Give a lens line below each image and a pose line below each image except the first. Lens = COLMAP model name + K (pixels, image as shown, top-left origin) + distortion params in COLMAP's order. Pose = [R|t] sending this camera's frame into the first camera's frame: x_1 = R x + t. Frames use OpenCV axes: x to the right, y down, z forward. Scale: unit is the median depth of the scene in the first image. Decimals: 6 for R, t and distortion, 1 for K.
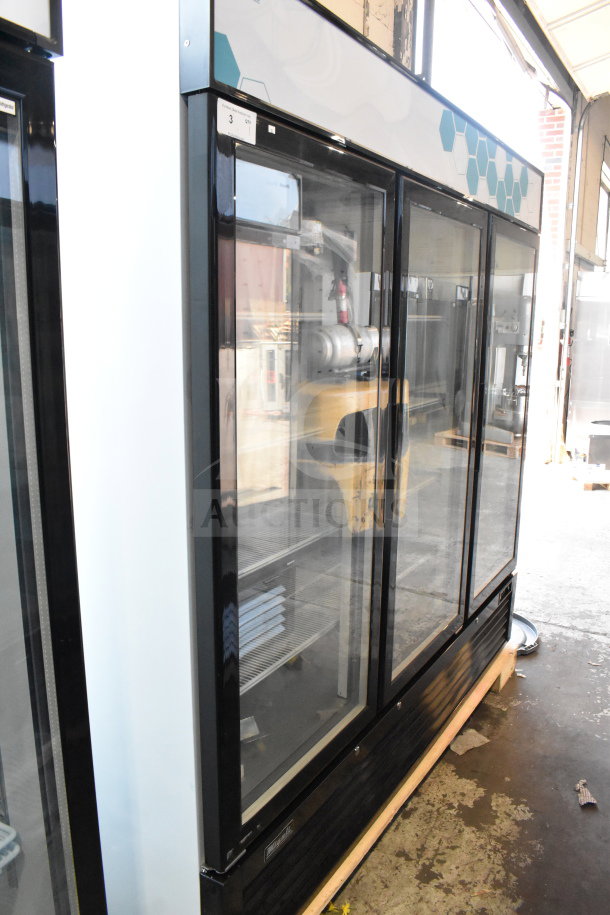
lens RADIAL K [[727.3, 0, 301.4], [0, 727.3, 454.8], [0, 0, 1]] dist [-0.043690, -0.001264]
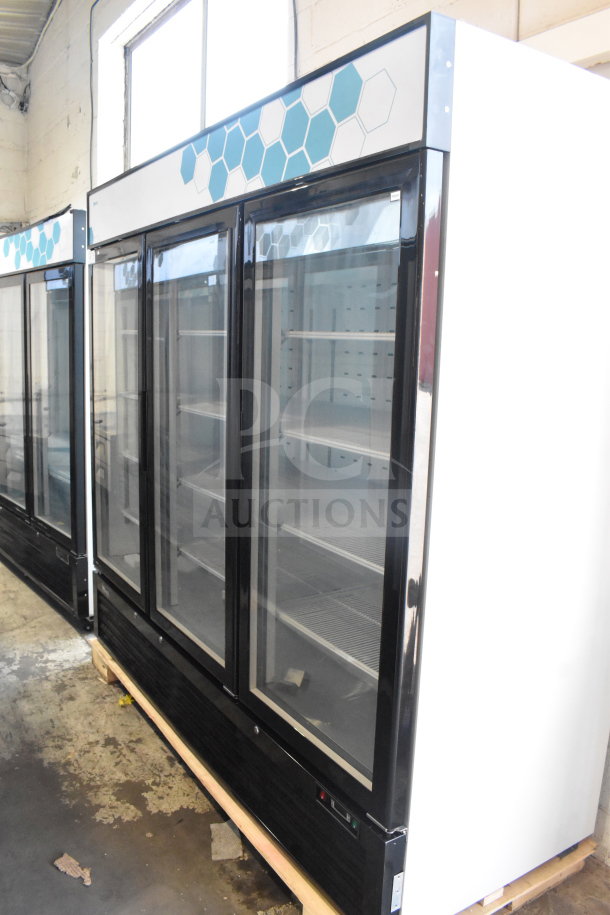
lens RADIAL K [[727.3, 0, 301.5], [0, 727.3, 459.2], [0, 0, 1]] dist [-0.043690, -0.001264]
pose [[-0.437727, 0.127341, -0.890045, 1.085026], [-0.191007, 0.954154, 0.230450, -0.287381], [0.878585, 0.270879, -0.393335, 1.592524]]
